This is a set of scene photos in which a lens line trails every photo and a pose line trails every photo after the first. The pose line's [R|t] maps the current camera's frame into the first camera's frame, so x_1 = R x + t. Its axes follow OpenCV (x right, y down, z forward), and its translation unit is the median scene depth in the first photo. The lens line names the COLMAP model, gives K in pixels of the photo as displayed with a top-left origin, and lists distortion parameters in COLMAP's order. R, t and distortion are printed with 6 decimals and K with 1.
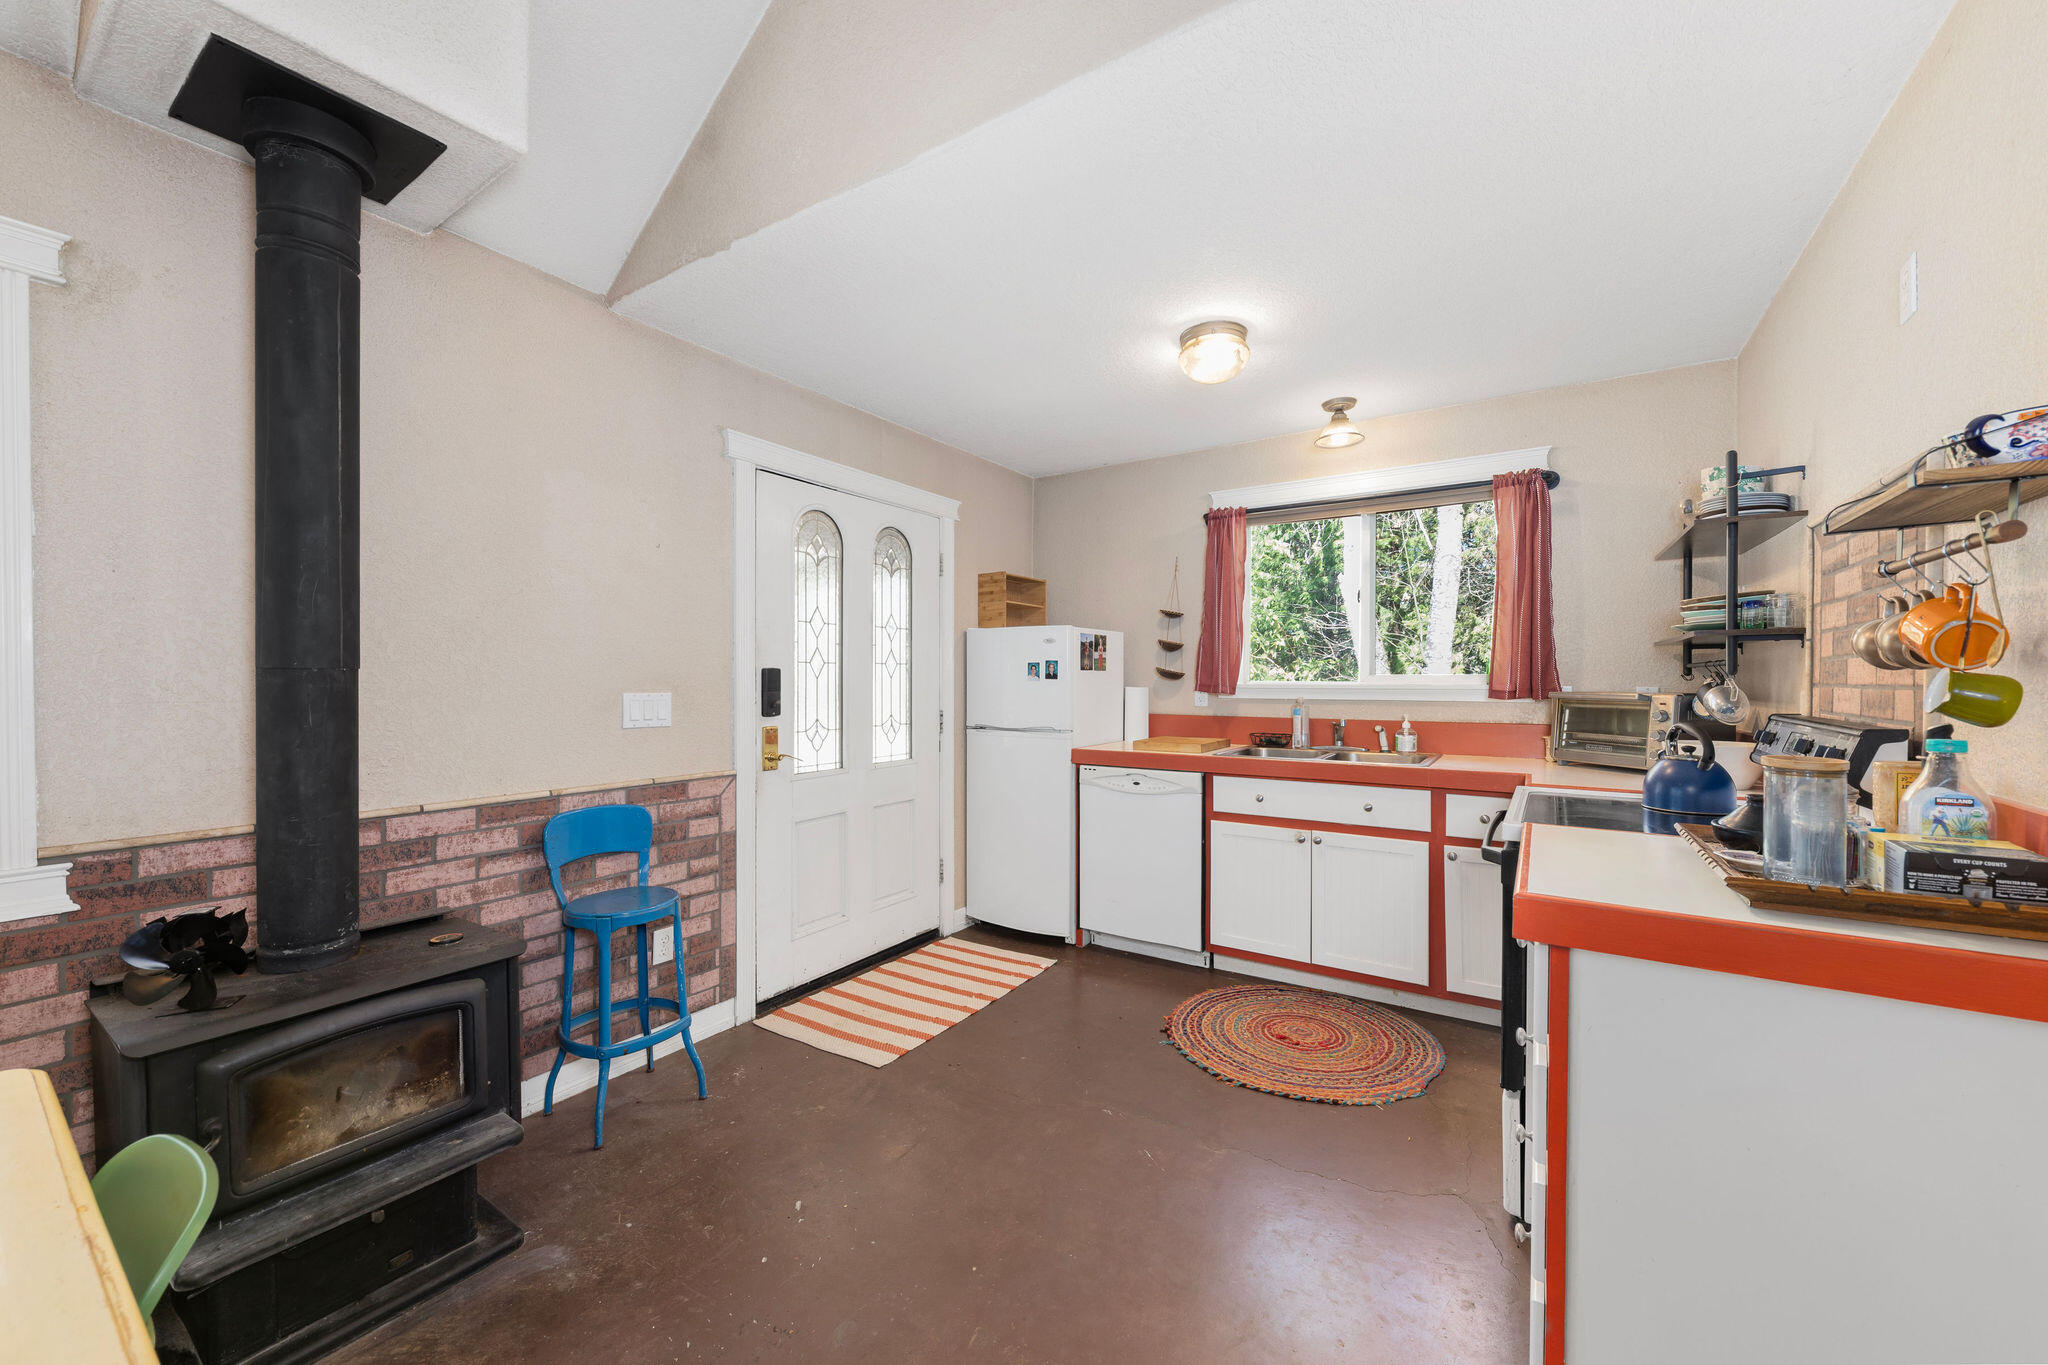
lens RADIAL K [[780.4, 0, 1024.0], [0, 780.4, 682.5], [0, 0, 1]] dist [0.013291, -0.002936]
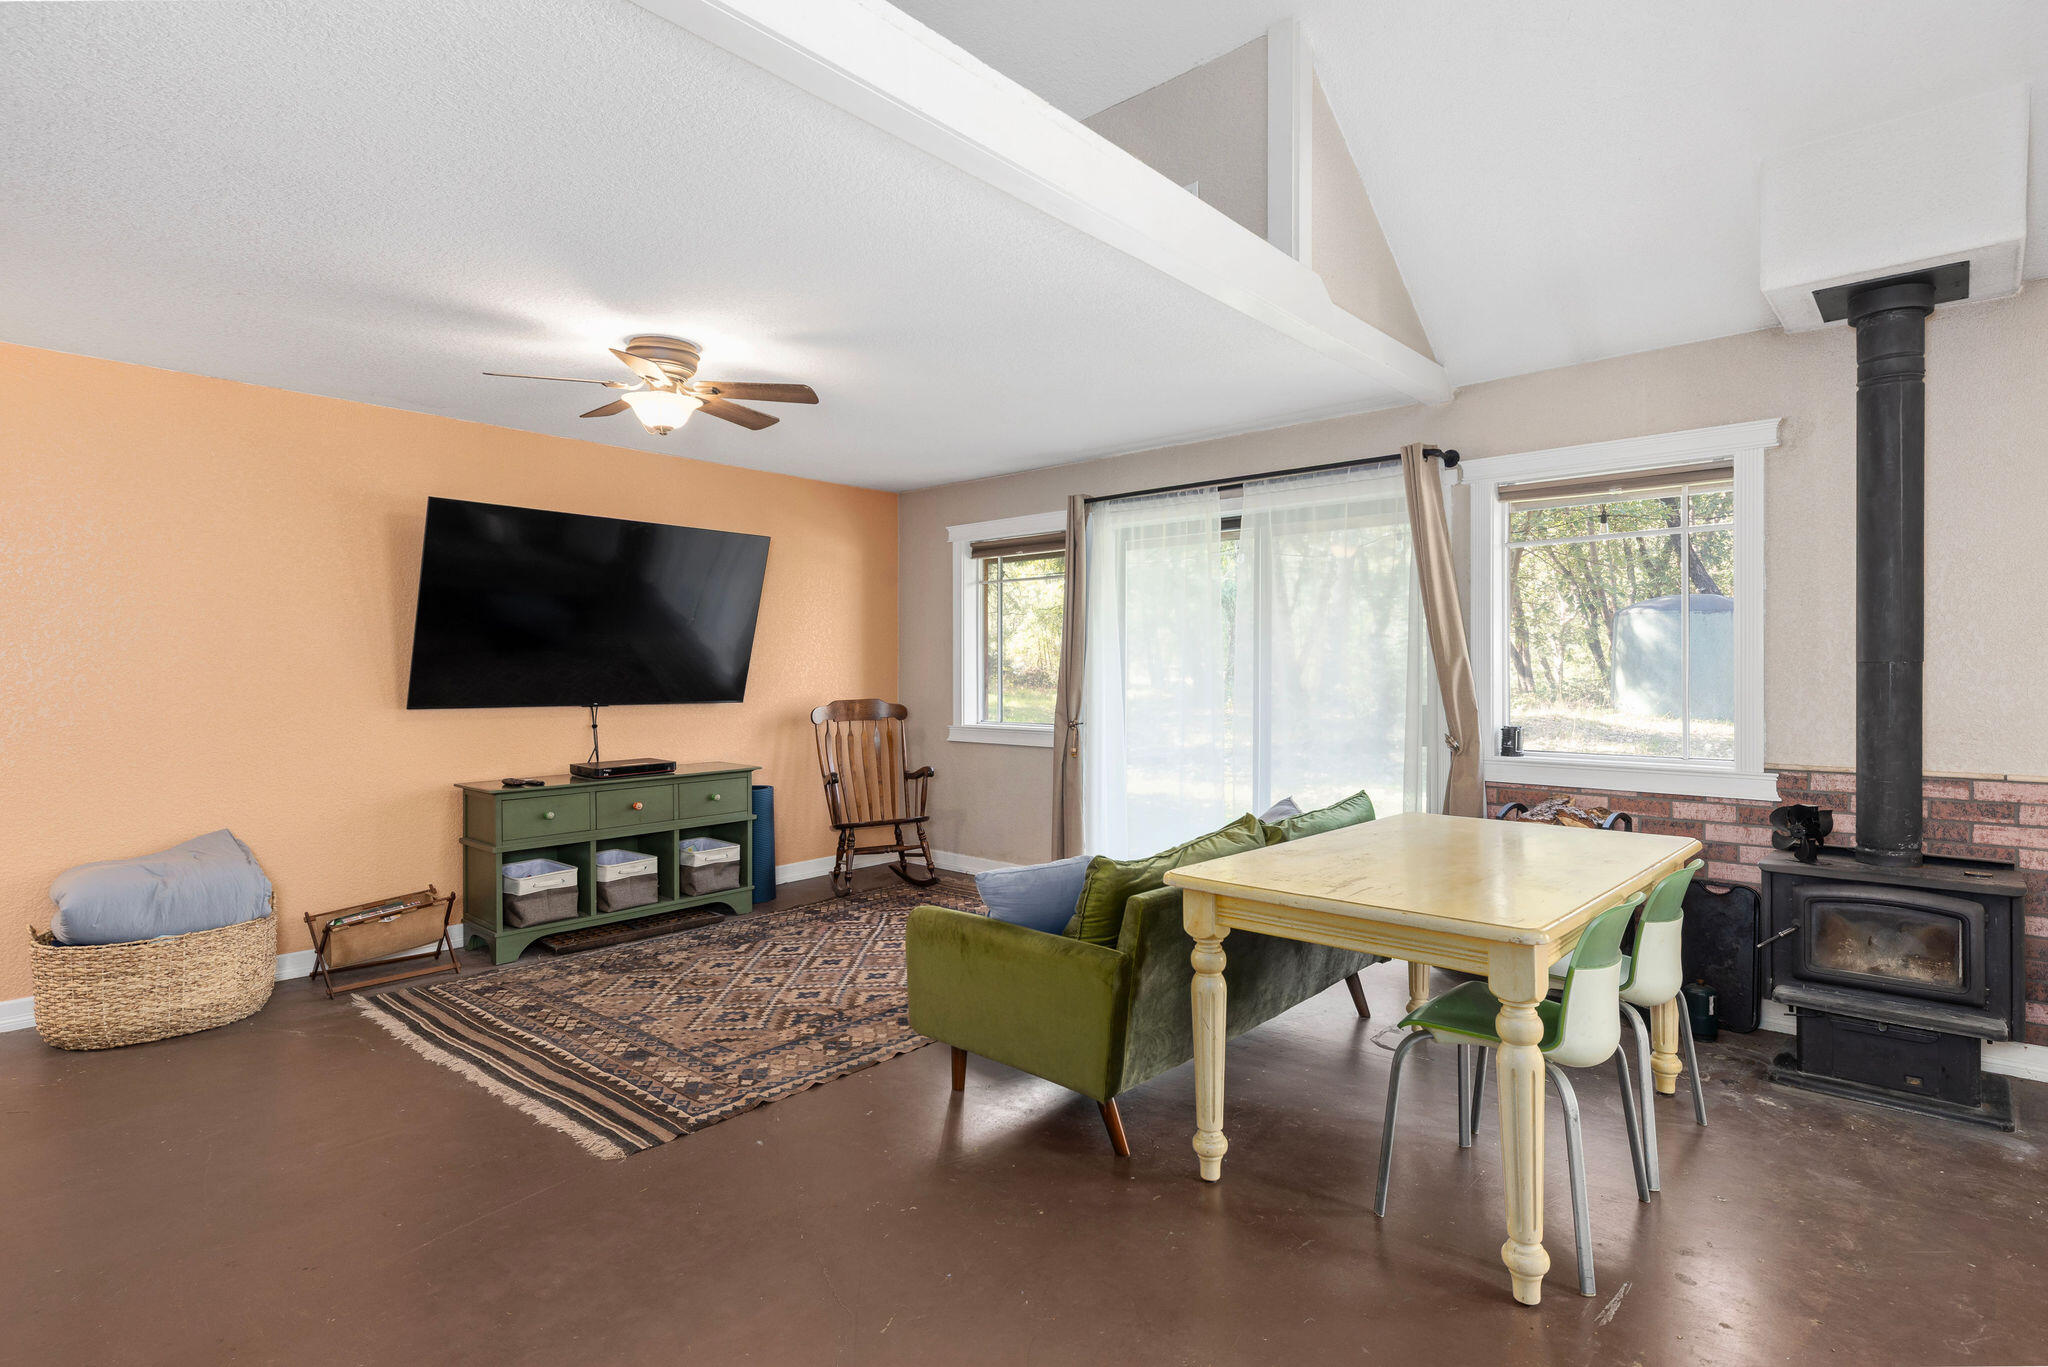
lens RADIAL K [[1031.5, 0, 1058.8], [0, 1031.5, 672.9], [0, 0, 1]] dist [0.010210, -0.001173]
pose [[-0.128491, 0.000538, -0.991711, 0.641586], [-0.005362, 0.999985, 0.001237, 0.004723], [0.991696, 0.005477, -0.128486, -0.145320]]
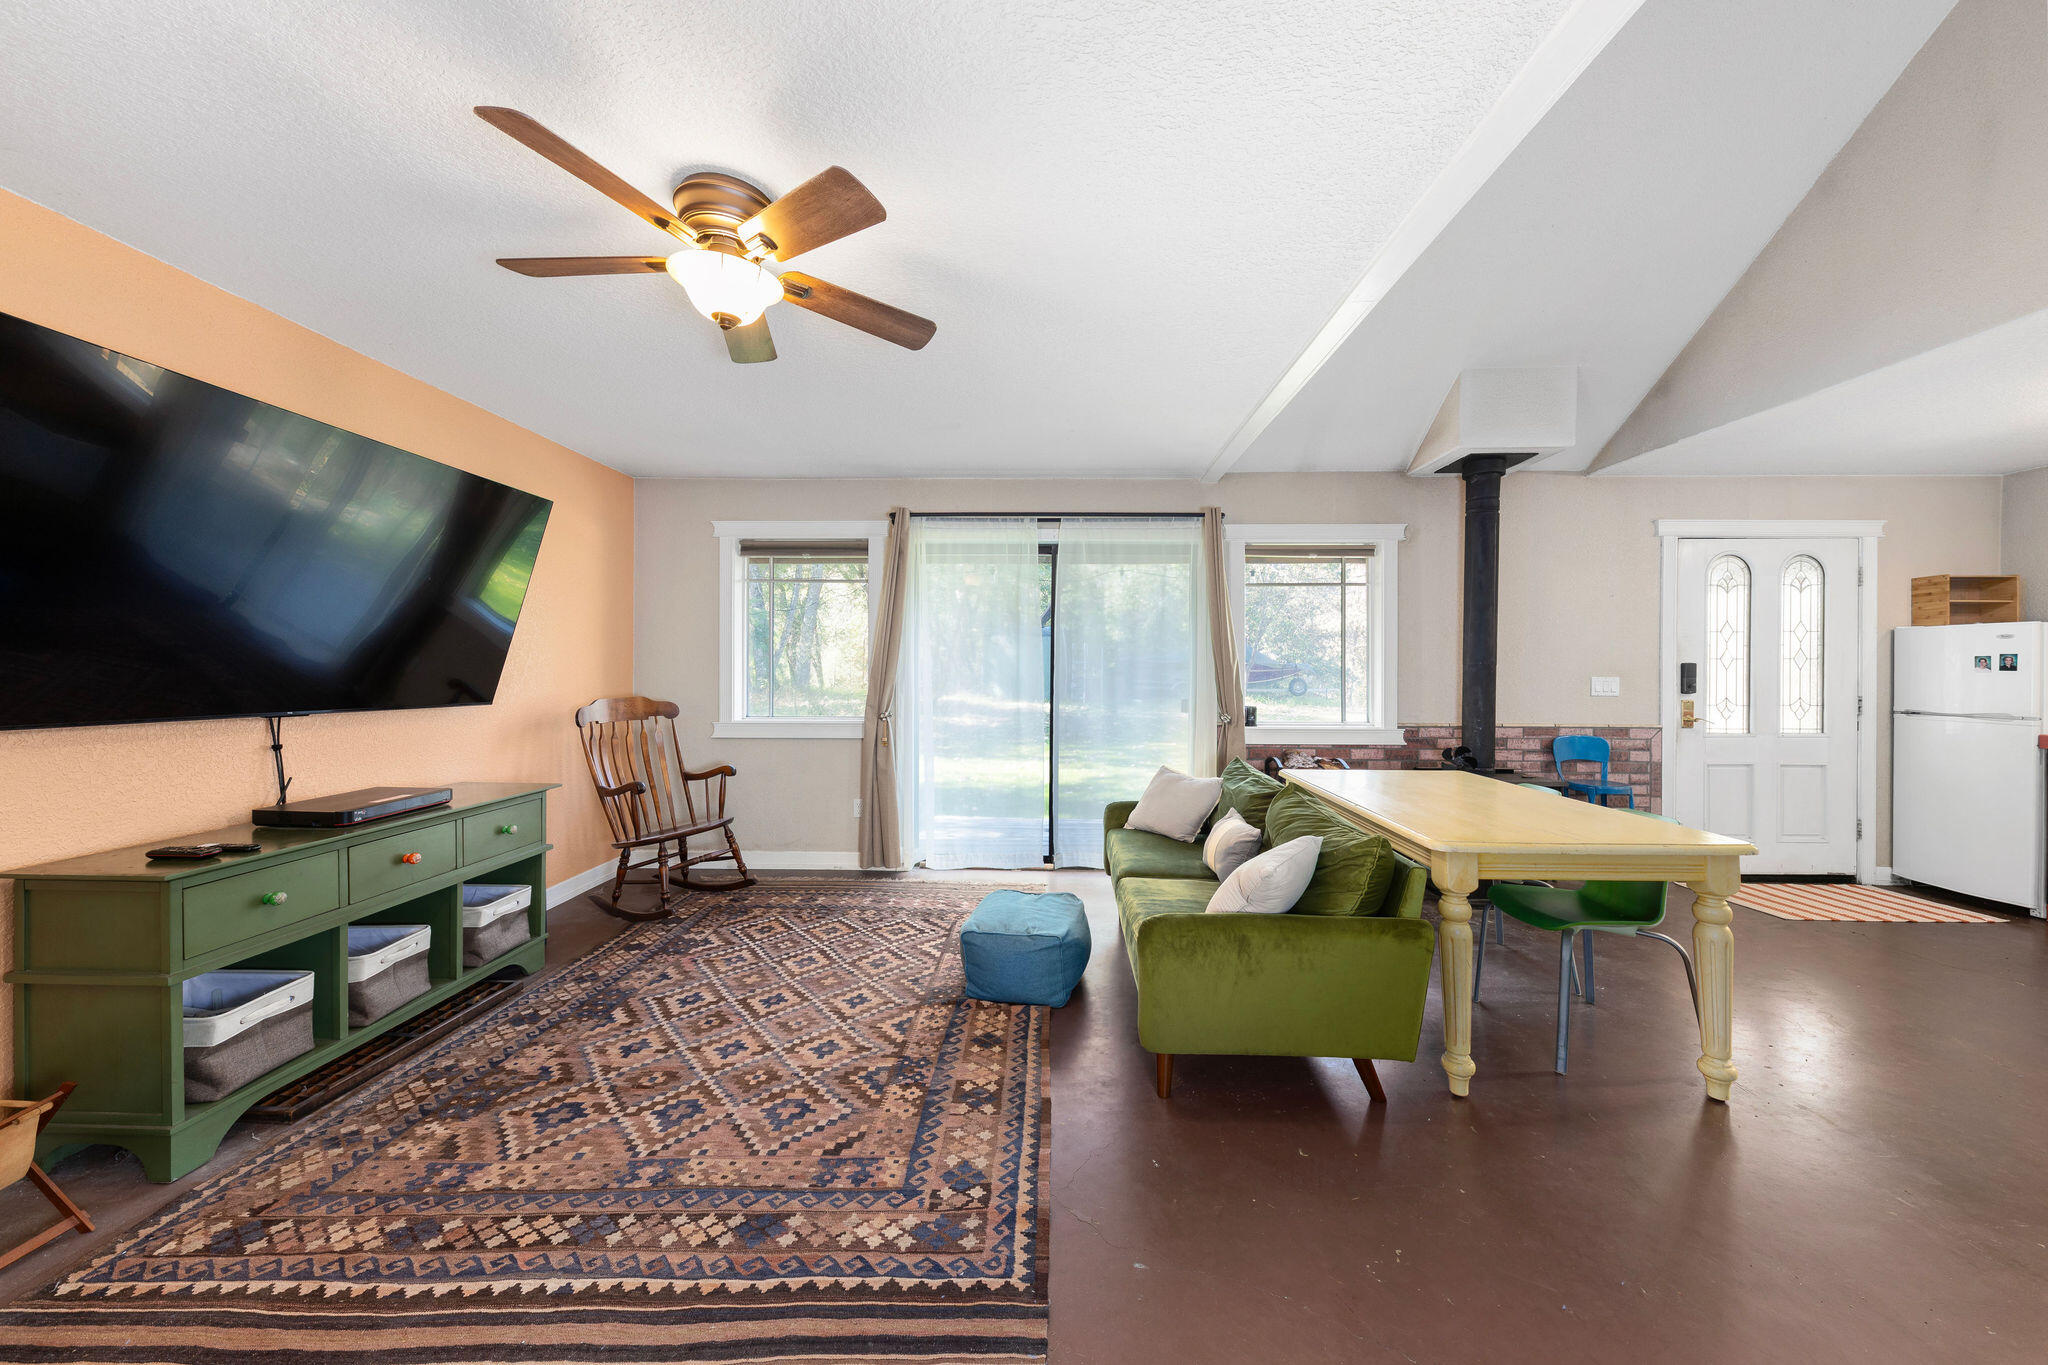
lens RADIAL K [[704.5, 0, 1037.5], [0, 704.5, 673.4], [0, 0, 1]] dist [0.014486, -0.005901]
pose [[0.545818, 0.003949, -0.837895, 0.151353], [-0.007774, 0.999970, -0.000351, 0.012651], [0.837868, 0.006706, 0.545832, -0.837901]]
